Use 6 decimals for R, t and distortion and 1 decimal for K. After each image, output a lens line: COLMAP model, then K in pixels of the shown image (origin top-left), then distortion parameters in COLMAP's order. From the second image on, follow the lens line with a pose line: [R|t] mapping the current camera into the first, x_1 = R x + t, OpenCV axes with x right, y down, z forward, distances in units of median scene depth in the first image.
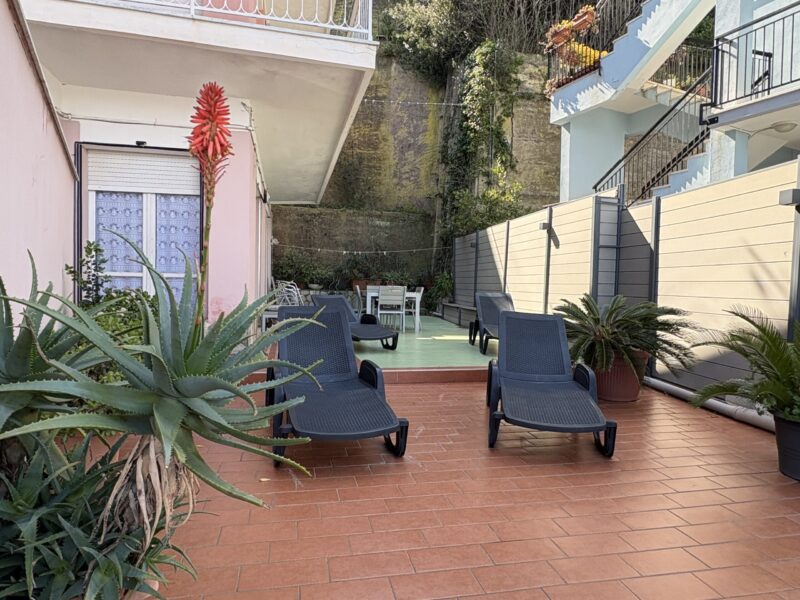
lens RADIAL K [[479.3, 0, 400.0], [0, 479.3, 300.0], [0, 0, 1]] dist [0.000628, 0.002456]
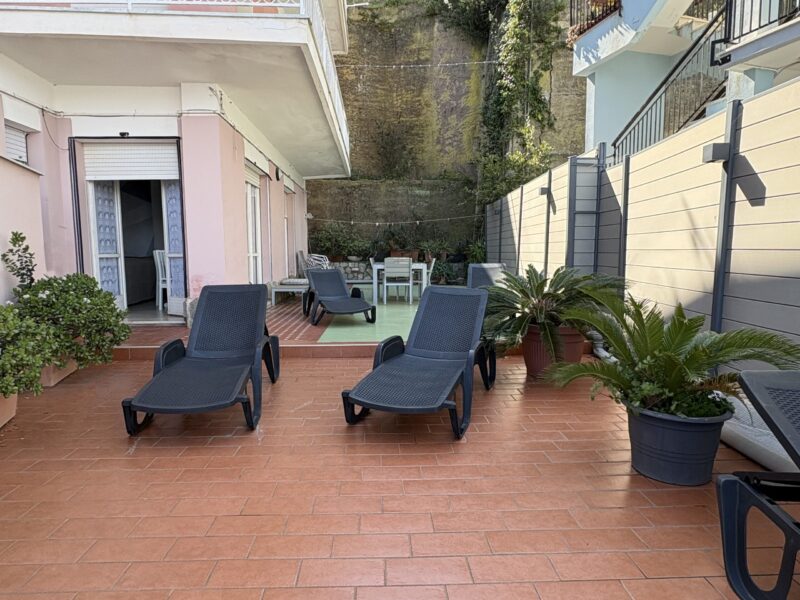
lens RADIAL K [[479.3, 0, 400.0], [0, 479.3, 300.0], [0, 0, 1]] dist [0.000628, 0.002456]
pose [[0.984315, -0.008603, -0.176211, 0.147423], [0.020322, 0.997691, 0.064812, -0.006005], [0.175246, -0.067376, 0.982216, 0.011051]]
